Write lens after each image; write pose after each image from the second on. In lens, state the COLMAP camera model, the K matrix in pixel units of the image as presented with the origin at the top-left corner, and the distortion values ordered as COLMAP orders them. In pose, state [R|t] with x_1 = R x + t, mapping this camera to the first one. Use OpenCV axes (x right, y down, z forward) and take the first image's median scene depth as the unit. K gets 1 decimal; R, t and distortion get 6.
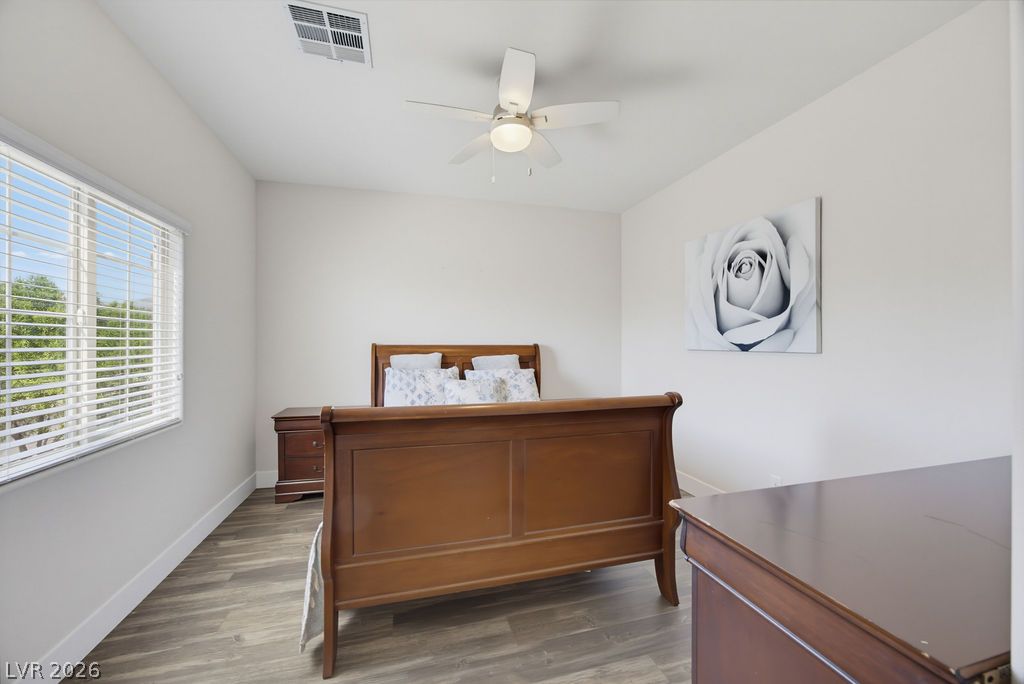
lens RADIAL K [[394.6, 0, 506.6], [0, 394.6, 343.2], [0, 0, 1]] dist [-0.007058, 0.000141]
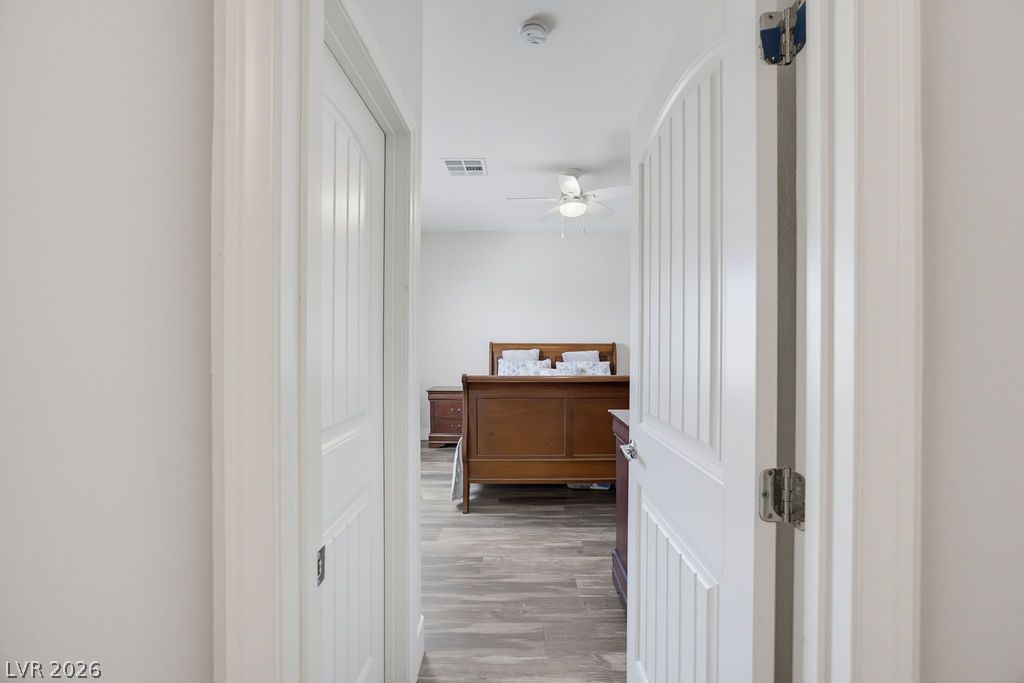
lens RADIAL K [[394.6, 0, 514.9], [0, 394.6, 341.5], [0, 0, 1]] dist [-0.007058, 0.000141]
pose [[0.962683, -0.000585, -0.270632, 0.145474], [-0.000194, 0.999996, -0.002853, 0.003629], [0.270632, 0.002799, 0.962679, -0.380683]]
